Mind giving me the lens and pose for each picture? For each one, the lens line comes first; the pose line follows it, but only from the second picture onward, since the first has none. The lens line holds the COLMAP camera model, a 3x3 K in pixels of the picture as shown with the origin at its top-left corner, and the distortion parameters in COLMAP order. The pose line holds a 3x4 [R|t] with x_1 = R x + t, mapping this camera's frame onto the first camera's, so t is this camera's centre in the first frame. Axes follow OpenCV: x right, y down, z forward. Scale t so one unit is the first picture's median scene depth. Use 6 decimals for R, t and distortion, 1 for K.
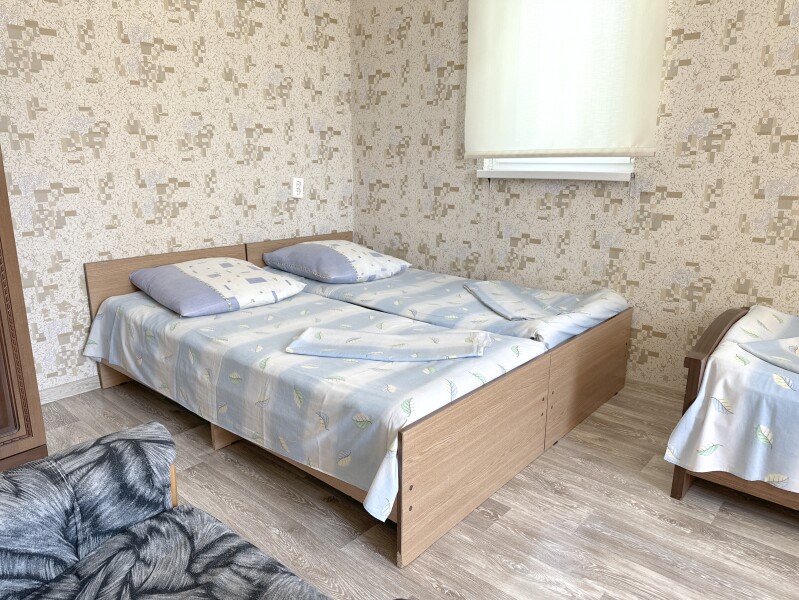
lens RADIAL K [[561.2, 0, 400.4], [0, 561.2, 305.1], [0, 0, 1]] dist [0.088324, -0.125990]
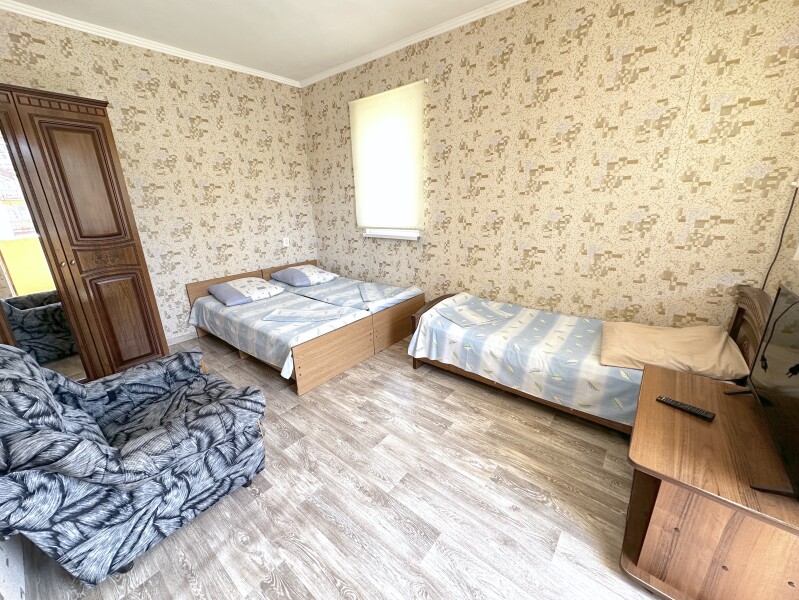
lens RADIAL K [[318.2, 0, 399.5], [0, 318.2, 300.0], [0, 0, 1]] dist [0.002443, 0.000429]
pose [[0.998826, -0.040985, 0.025821, 0.289449], [0.039621, 0.997898, 0.051281, -0.042027], [-0.027869, -0.050198, 0.998350, -0.337407]]
